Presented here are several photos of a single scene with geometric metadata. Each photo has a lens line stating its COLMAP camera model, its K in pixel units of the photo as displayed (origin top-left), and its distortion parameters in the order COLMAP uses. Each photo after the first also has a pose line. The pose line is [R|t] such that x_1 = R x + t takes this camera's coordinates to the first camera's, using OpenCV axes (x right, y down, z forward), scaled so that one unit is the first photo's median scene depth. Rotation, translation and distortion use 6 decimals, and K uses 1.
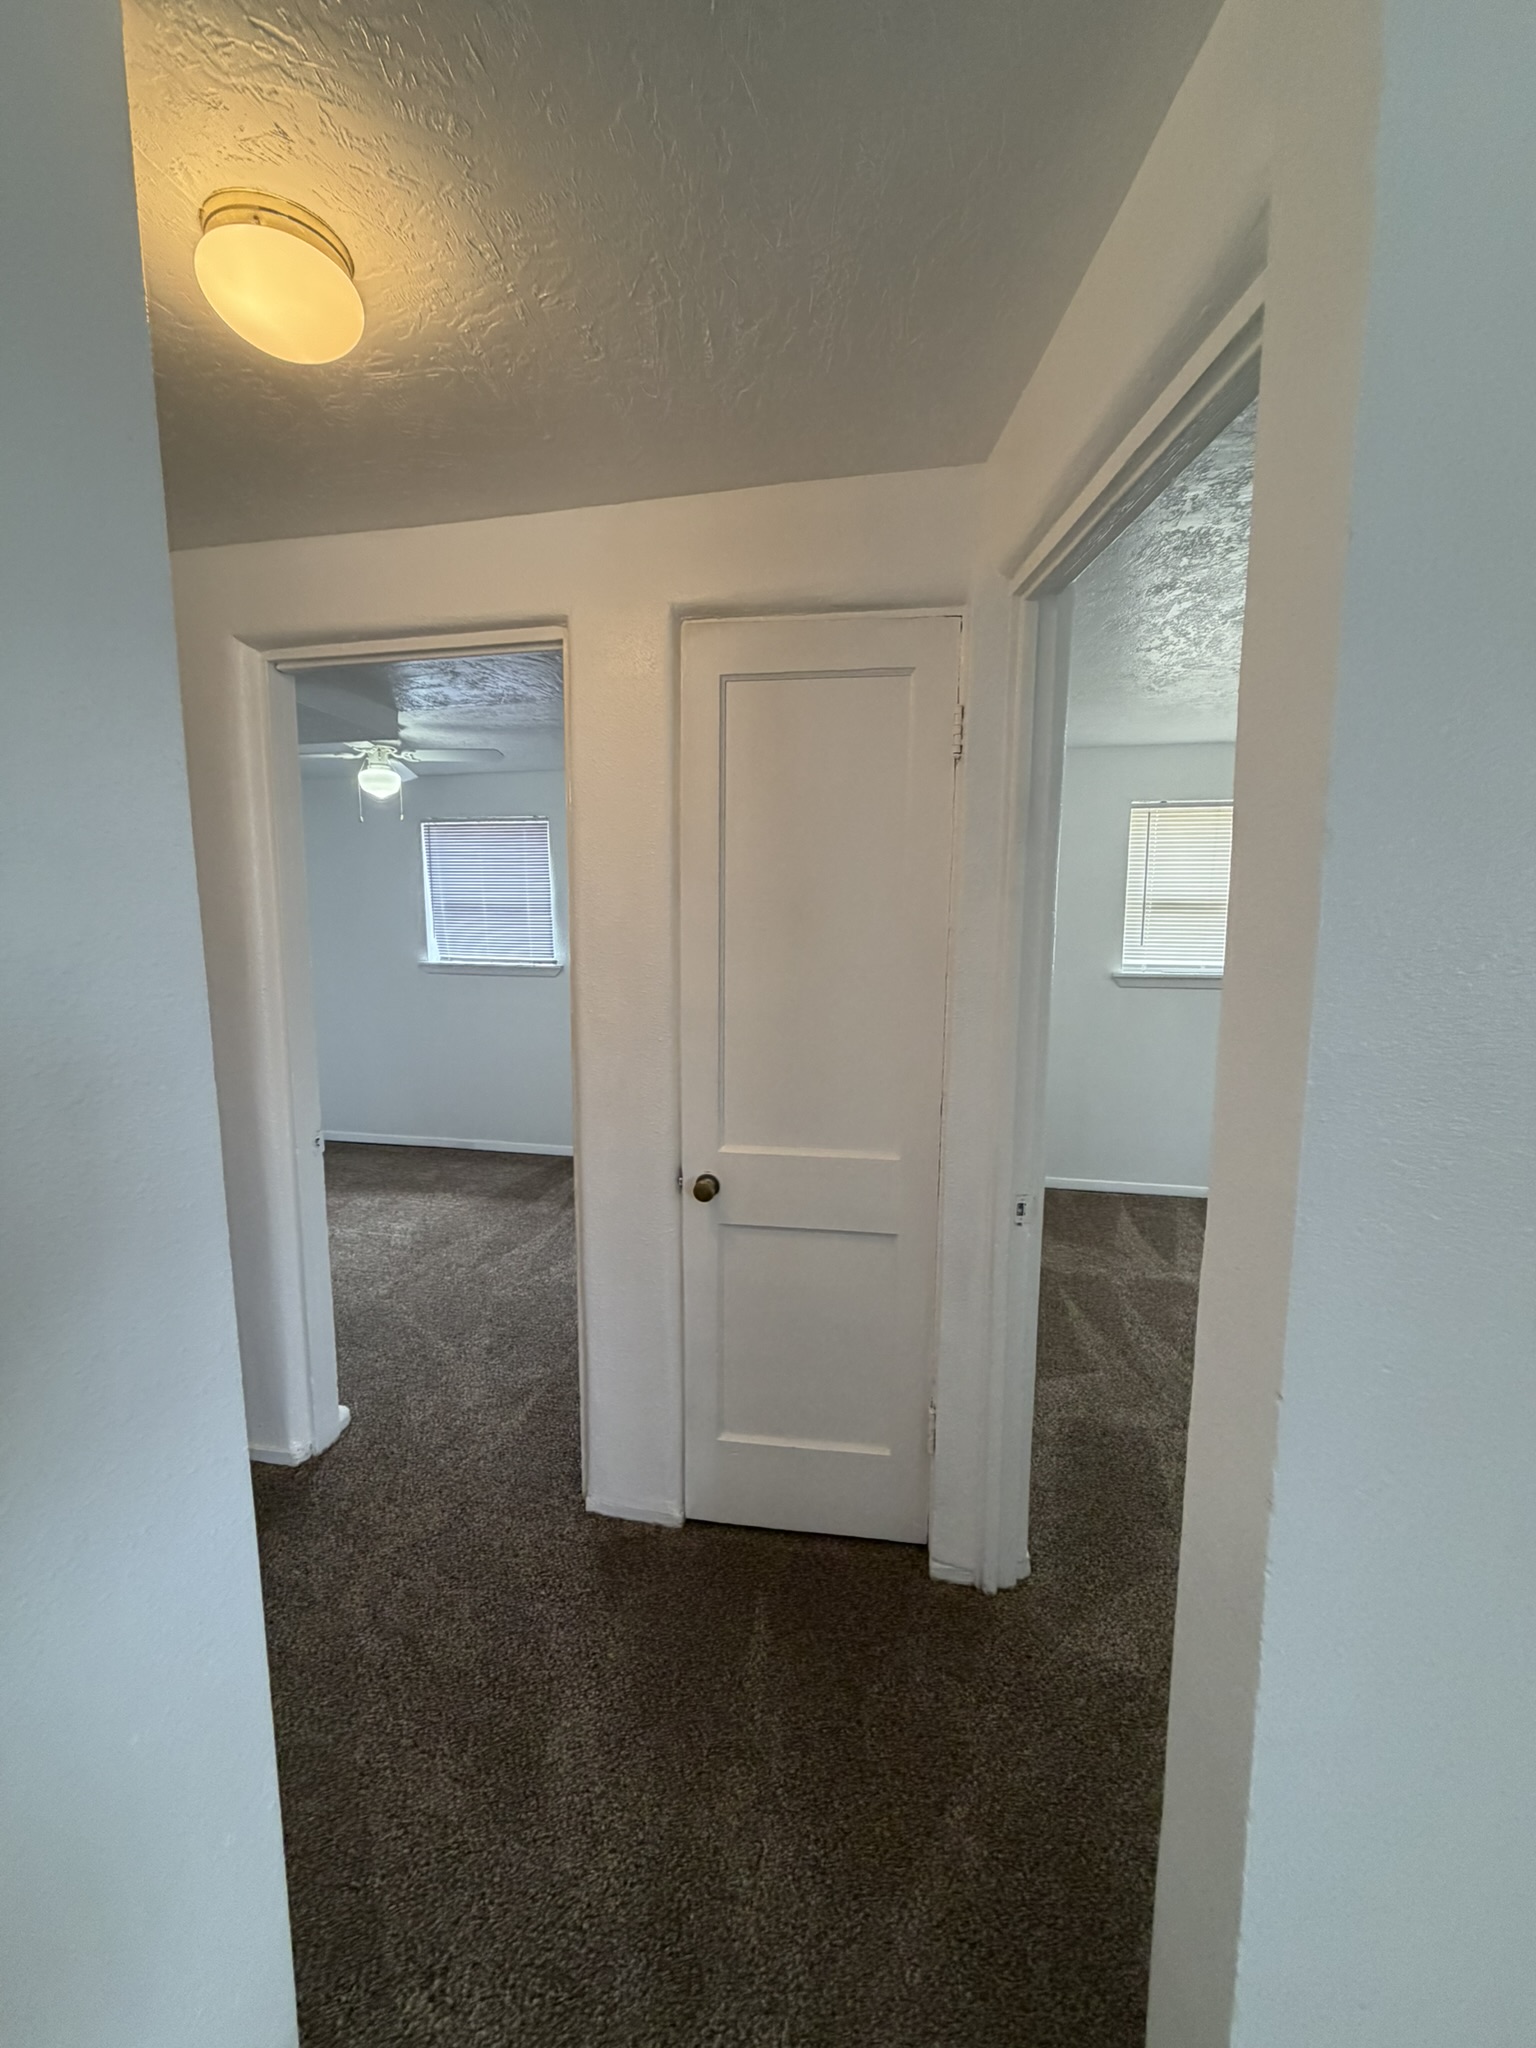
lens RADIAL K [[817.8, 0, 768.0], [0, 817.8, 1024.0], [0, 0, 1]] dist [-0.001711, -0.000066]
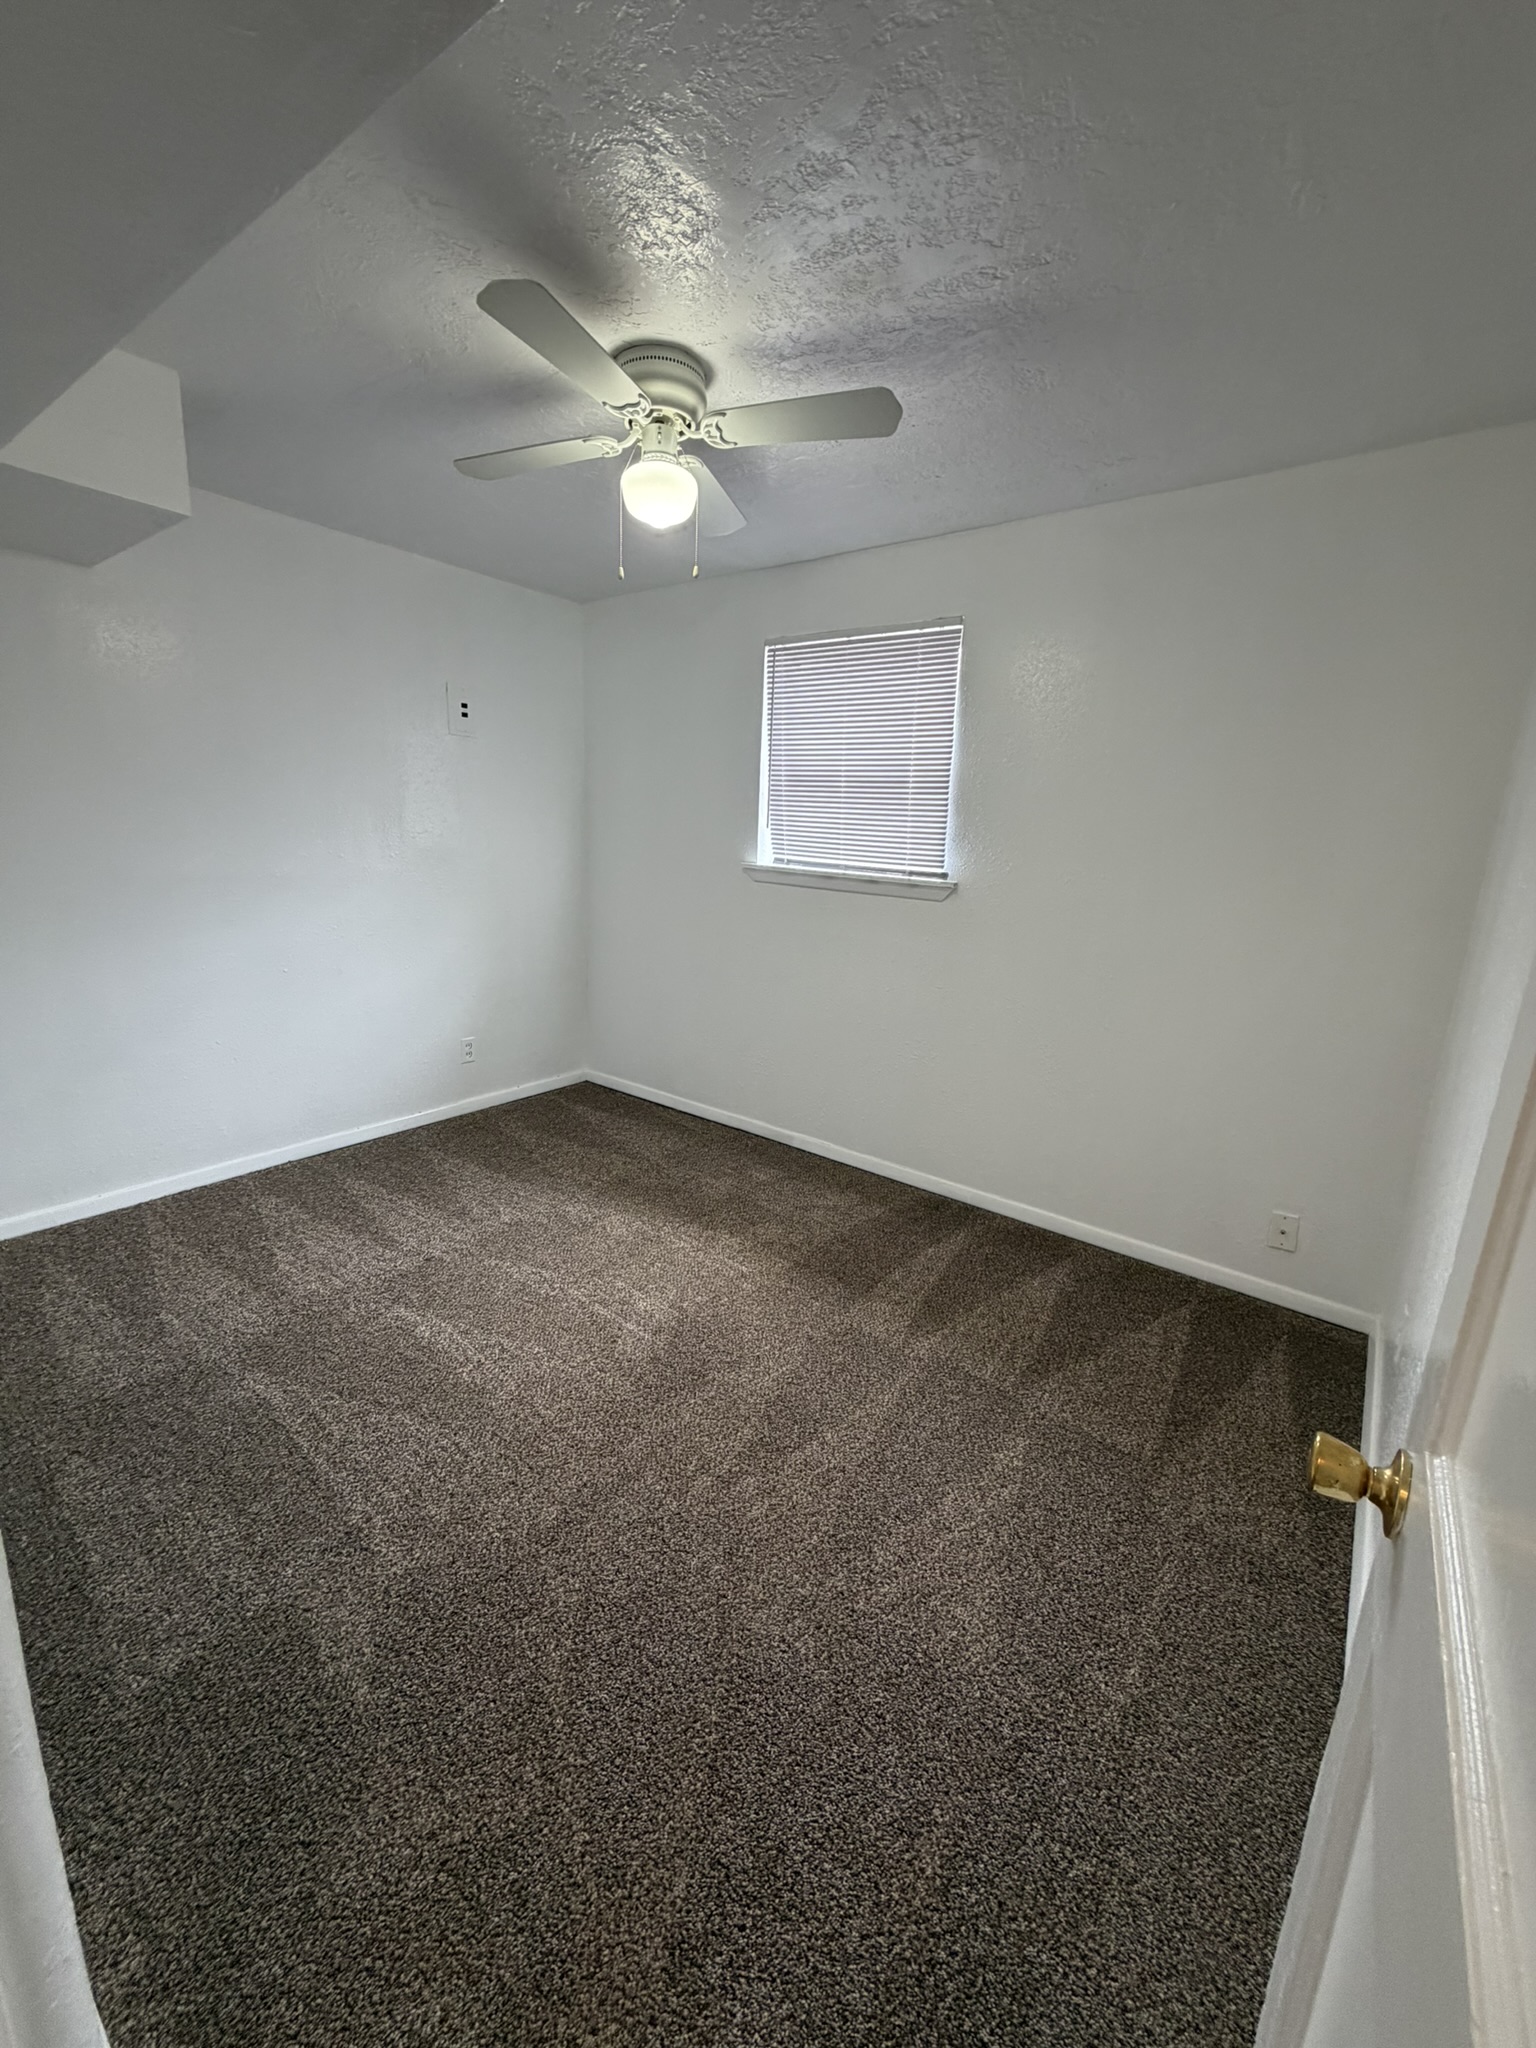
lens RADIAL K [[817.8, 0, 768.0], [0, 817.8, 1024.0], [0, 0, 1]] dist [-0.001711, -0.000066]
pose [[0.902828, 0.134404, -0.408458, -0.124542], [-0.094709, 0.988723, 0.116003, -0.026953], [0.419443, -0.066046, 0.905376, 0.419553]]
